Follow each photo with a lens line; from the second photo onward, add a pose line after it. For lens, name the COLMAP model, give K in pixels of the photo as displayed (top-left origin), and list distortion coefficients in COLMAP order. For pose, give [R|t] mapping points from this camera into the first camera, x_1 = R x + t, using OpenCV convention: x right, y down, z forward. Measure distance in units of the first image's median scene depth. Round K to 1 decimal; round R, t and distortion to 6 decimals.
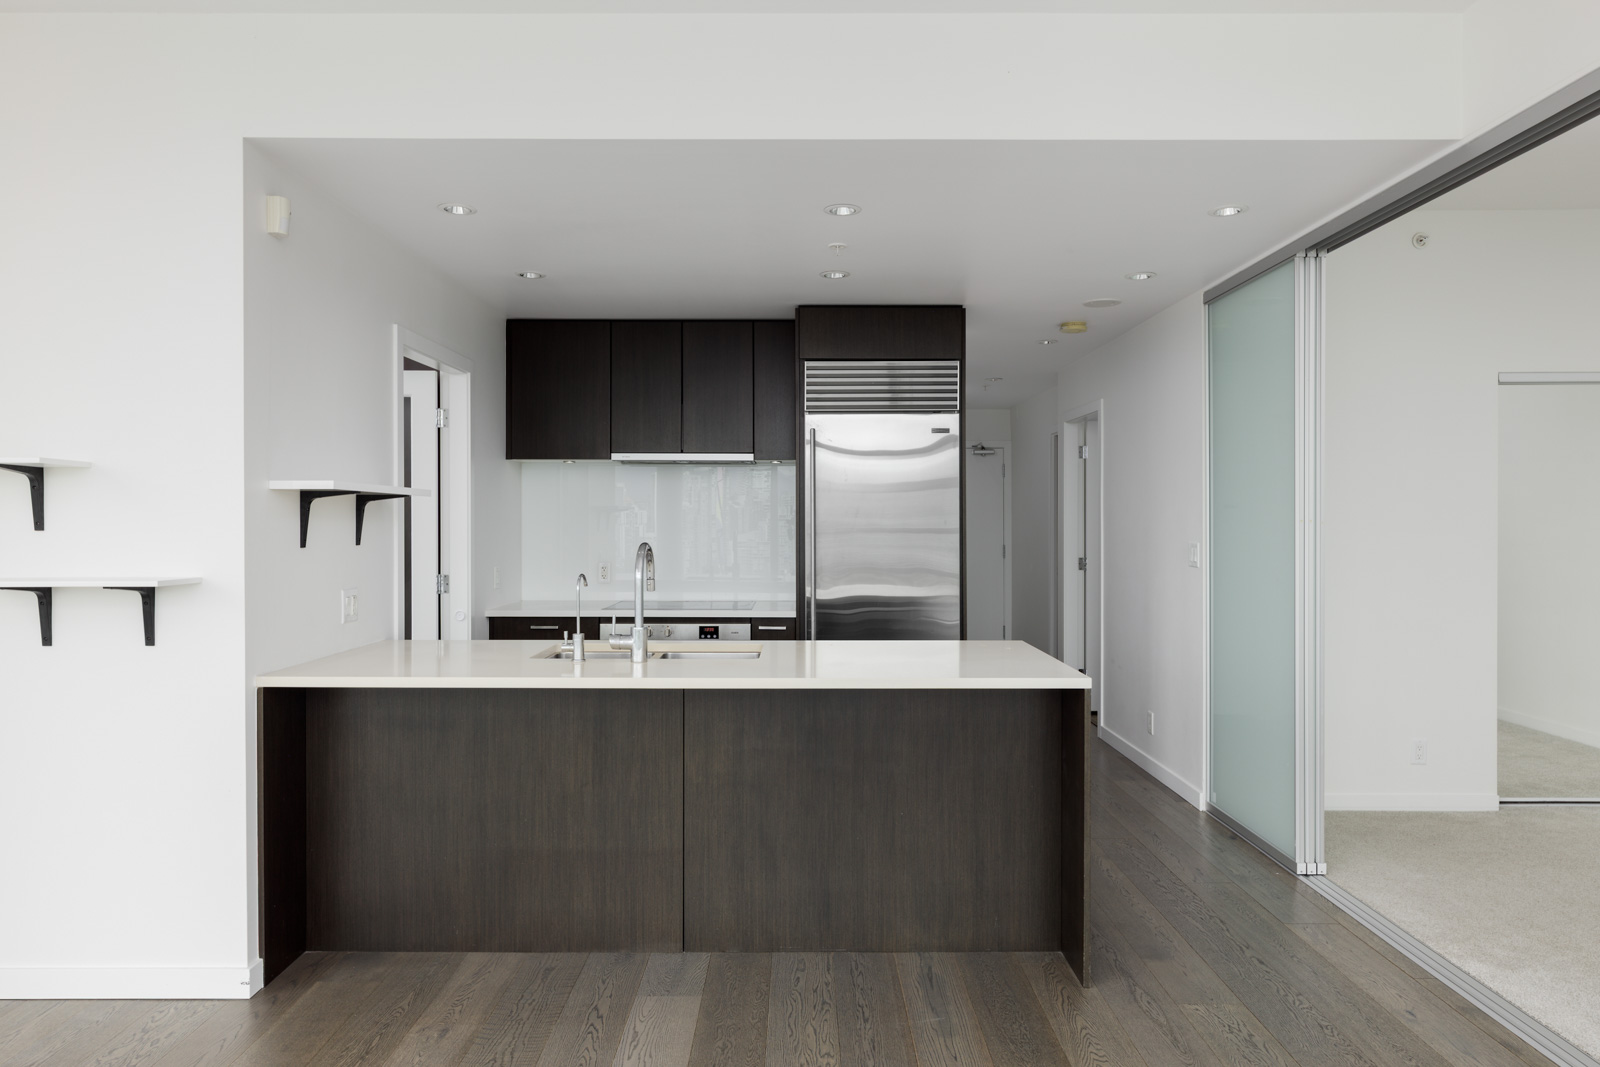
lens RADIAL K [[1014.3, 0, 800.0], [0, 1014.3, 533.5], [0, 0, 1]] dist [-0.000440, 0.000259]
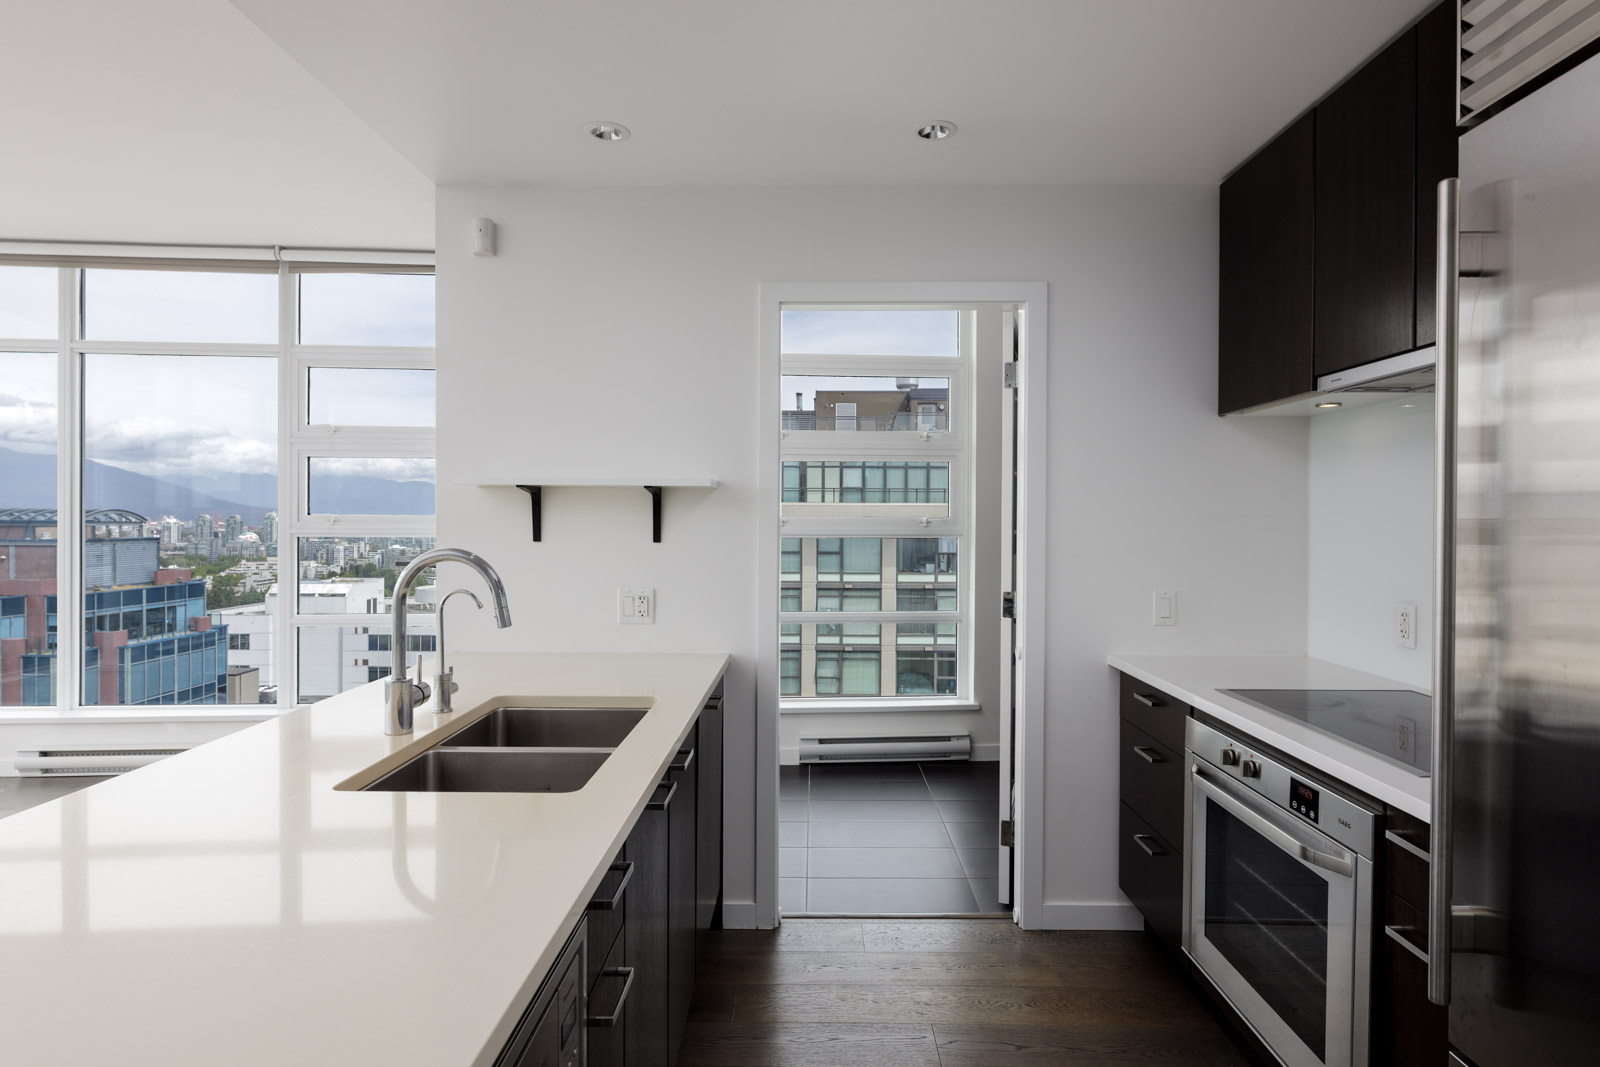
lens RADIAL K [[864.3, 0, 806.3], [0, 864.3, 529.0], [0, 0, 1]] dist [-0.000553, -0.000584]
pose [[-0.005261, 0.009735, -0.999939, 0.248819], [-0.015970, 0.999824, 0.009817, -0.007367], [0.999859, 0.016021, -0.005104, 0.819333]]
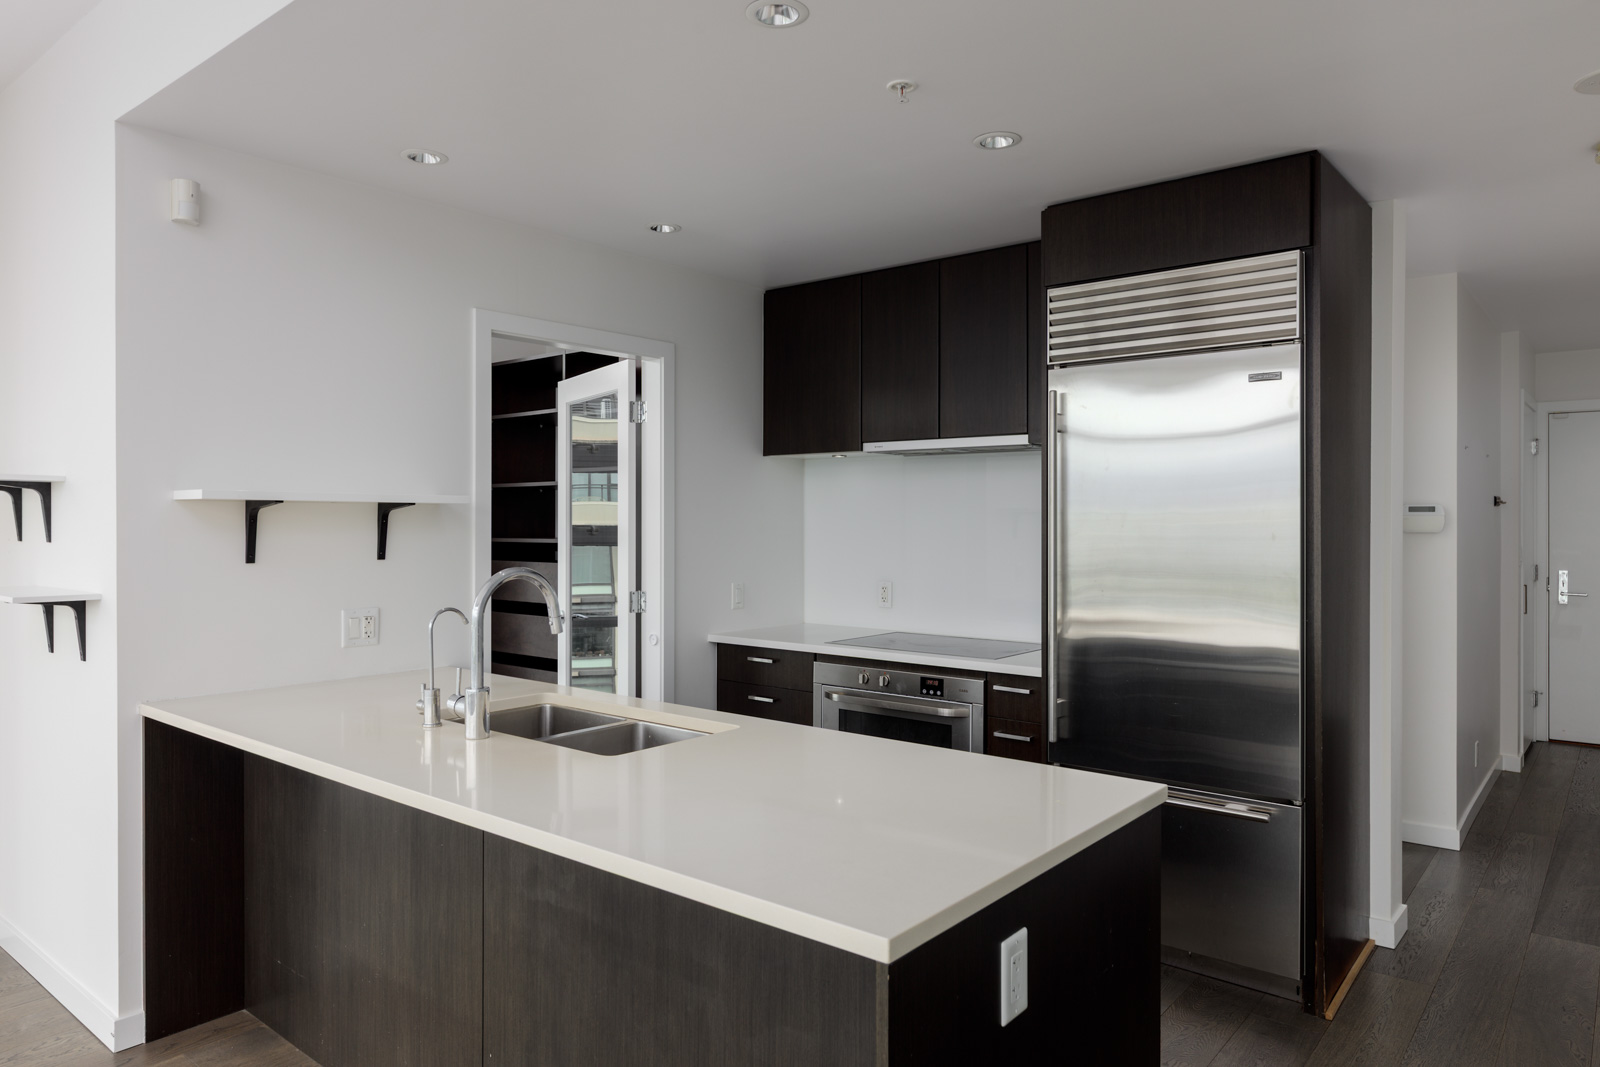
lens RADIAL K [[1029.0, 0, 800.0], [0, 1029.0, 533.5], [0, 0, 1]] dist [0.003646, 0.000301]
pose [[0.773669, 0.008575, -0.633531, 0.303081], [-0.008139, 0.999960, 0.003596, -0.012726], [0.633537, 0.002374, 0.773709, 0.382636]]
